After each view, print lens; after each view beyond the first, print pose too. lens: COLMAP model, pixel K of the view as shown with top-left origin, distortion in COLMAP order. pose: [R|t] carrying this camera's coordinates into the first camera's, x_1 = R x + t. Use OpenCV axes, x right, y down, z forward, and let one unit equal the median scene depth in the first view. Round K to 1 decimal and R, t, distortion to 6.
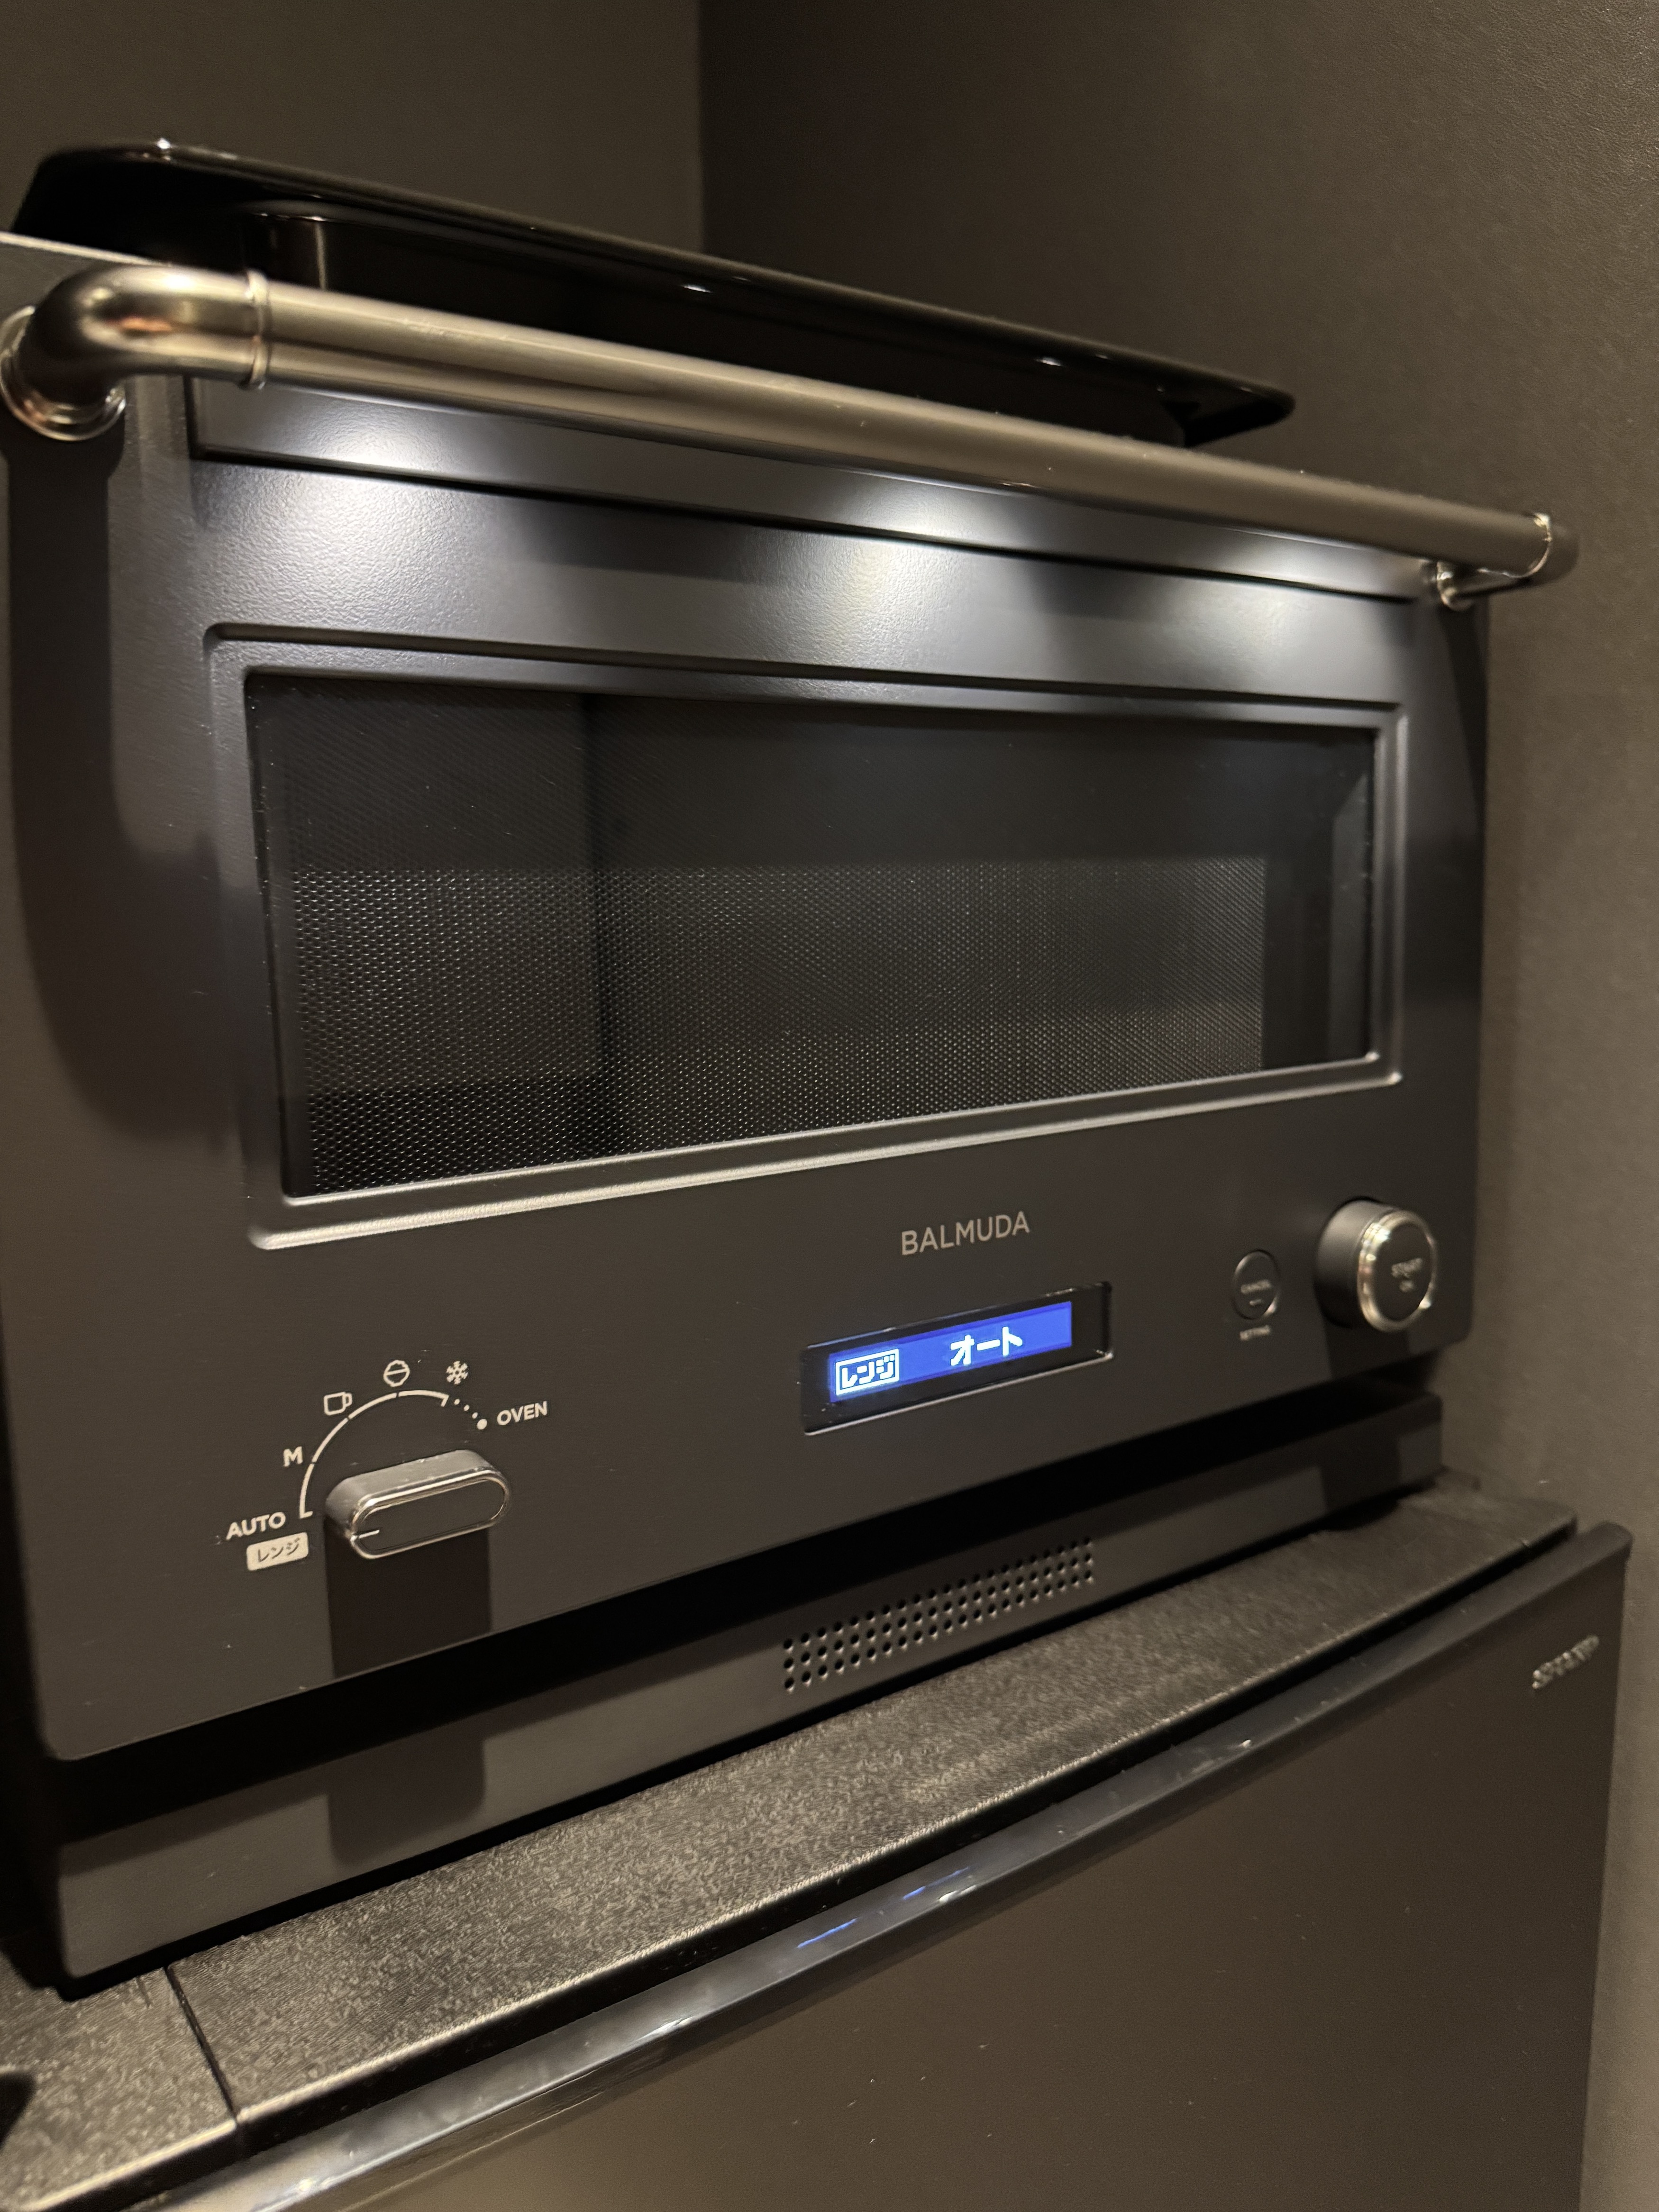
lens RADIAL K [[1587.7, 0, 805.2], [0, 1587.7, 1096.9], [0, 0, 1]] dist [0.011163, -0.029560]
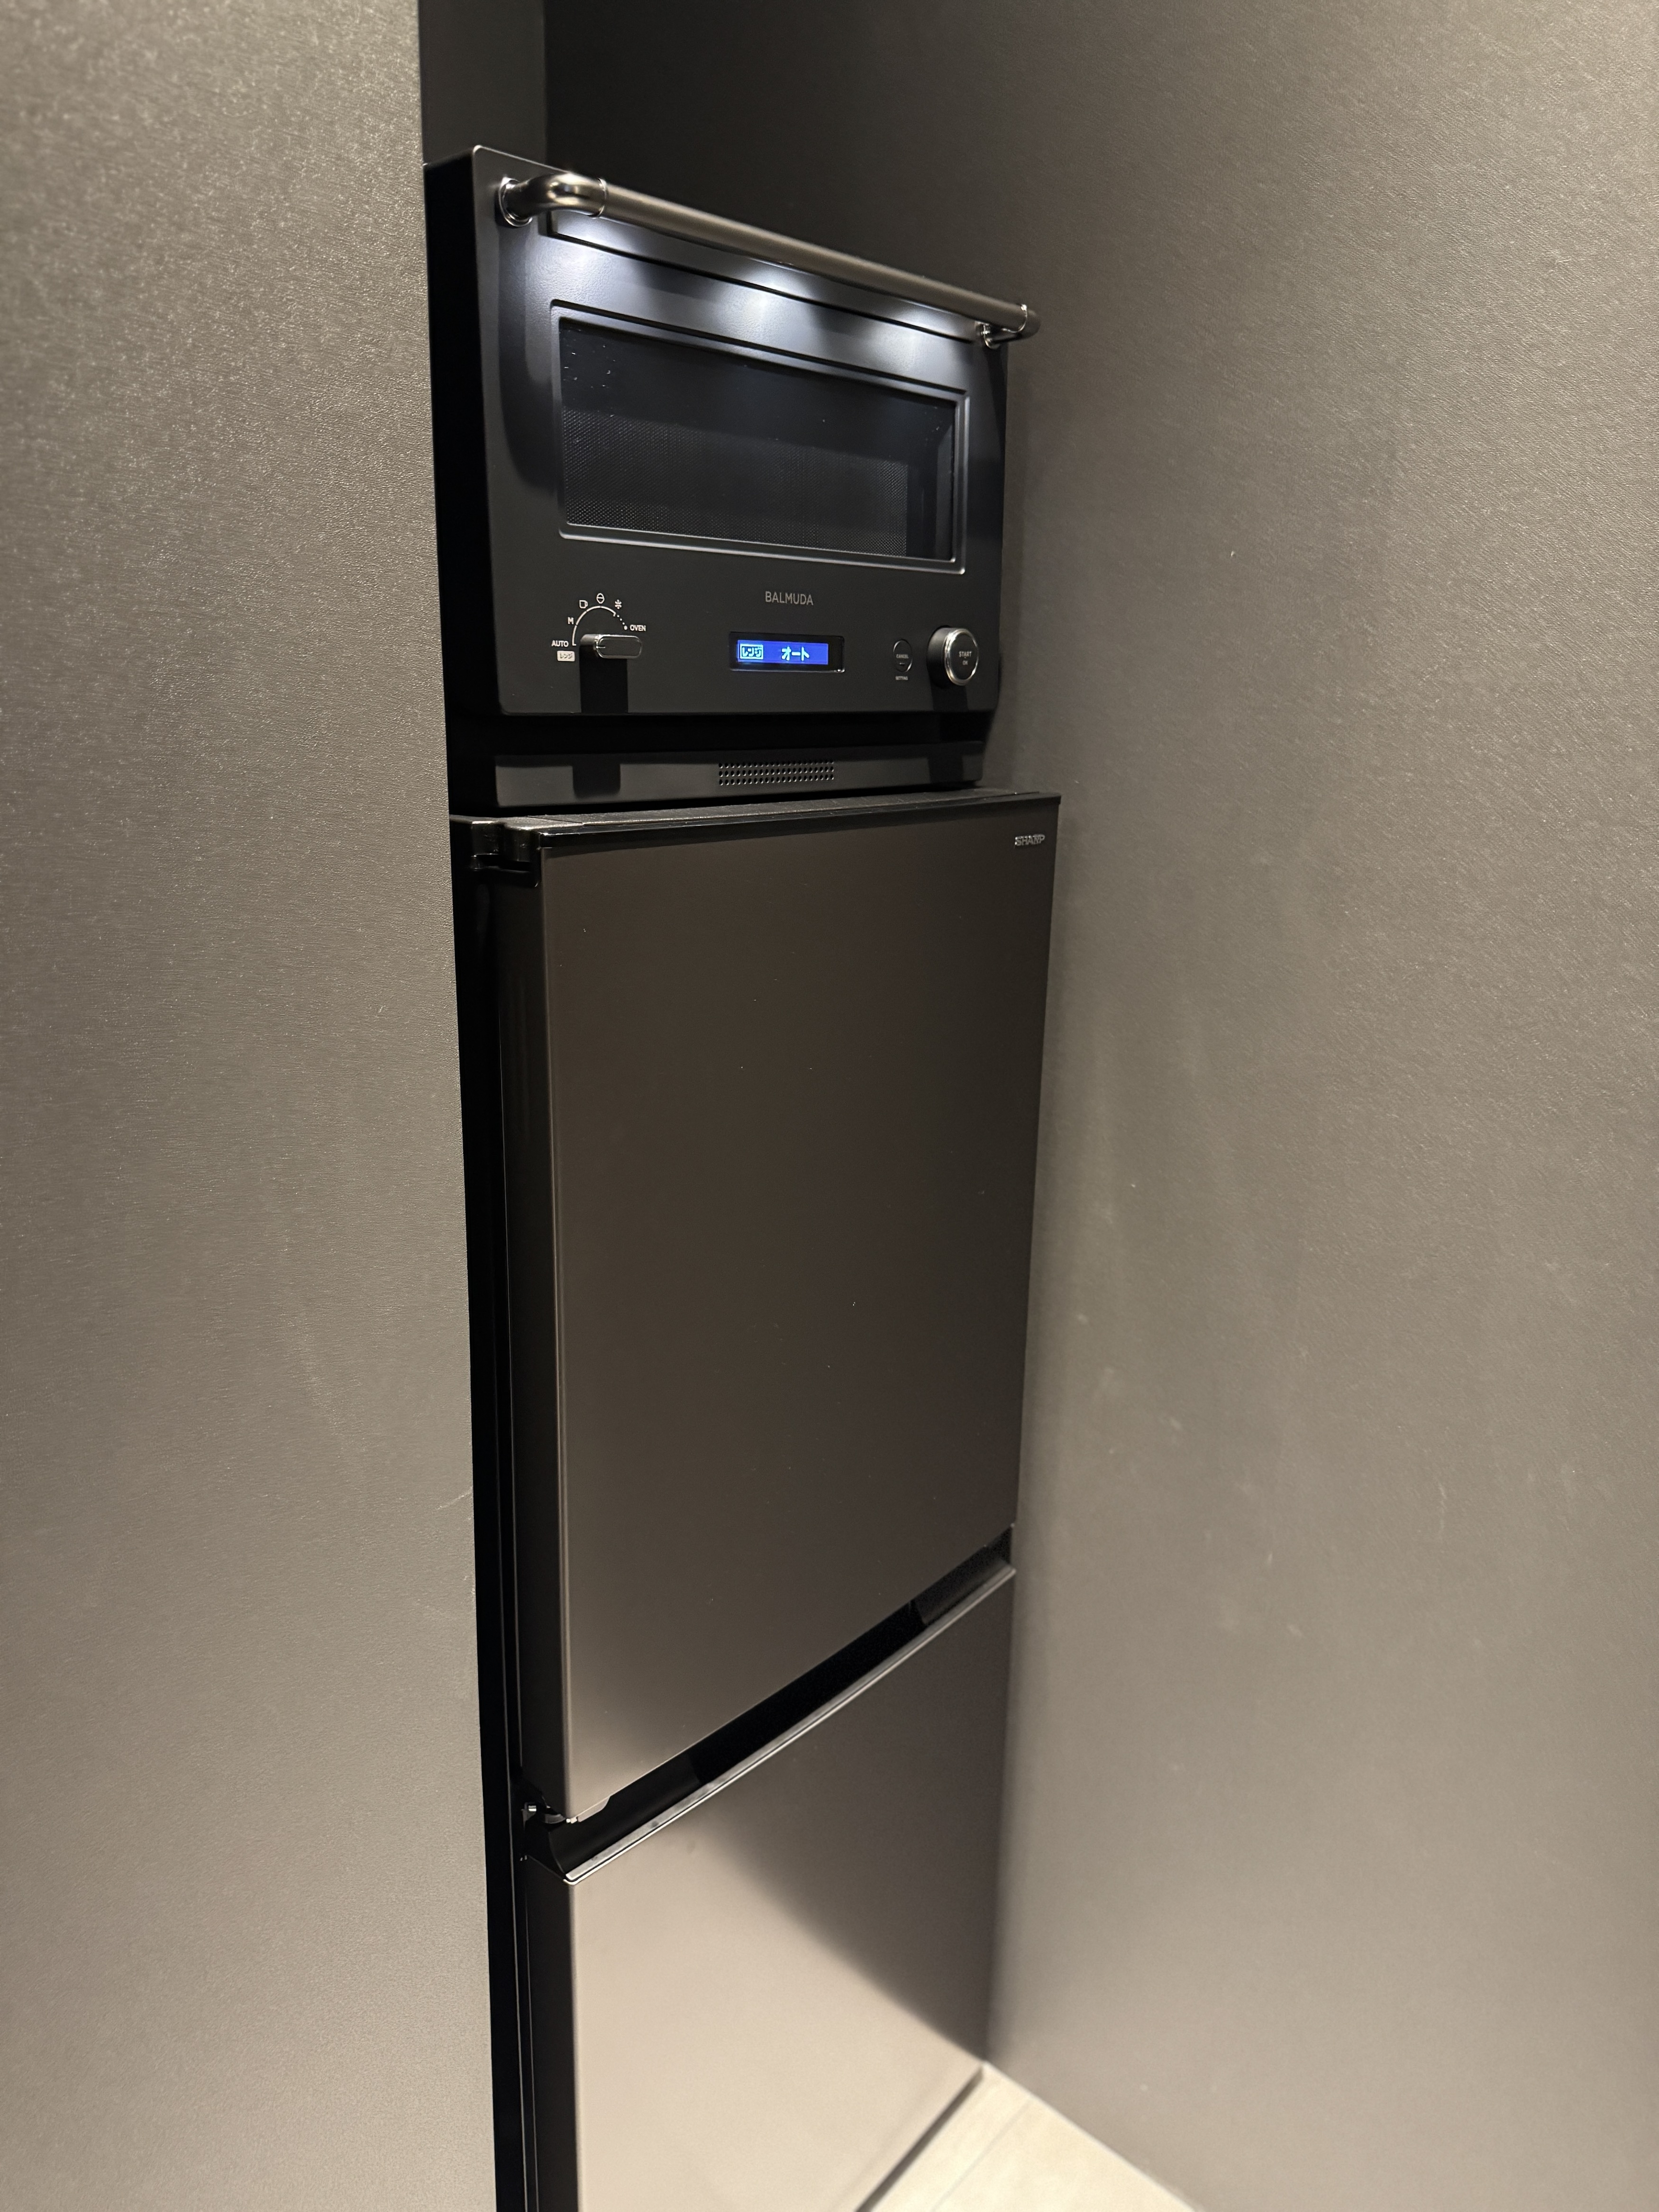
lens RADIAL K [[1587.7, 0, 844.9], [0, 1587.7, 1125.8], [0, 0, 1]] dist [0.011163, -0.029560]
pose [[0.968939, -0.032870, 0.245104, -0.374372], [-0.001883, 0.990118, 0.140224, 0.467642], [-0.247291, -0.136330, 0.959302, -1.250836]]
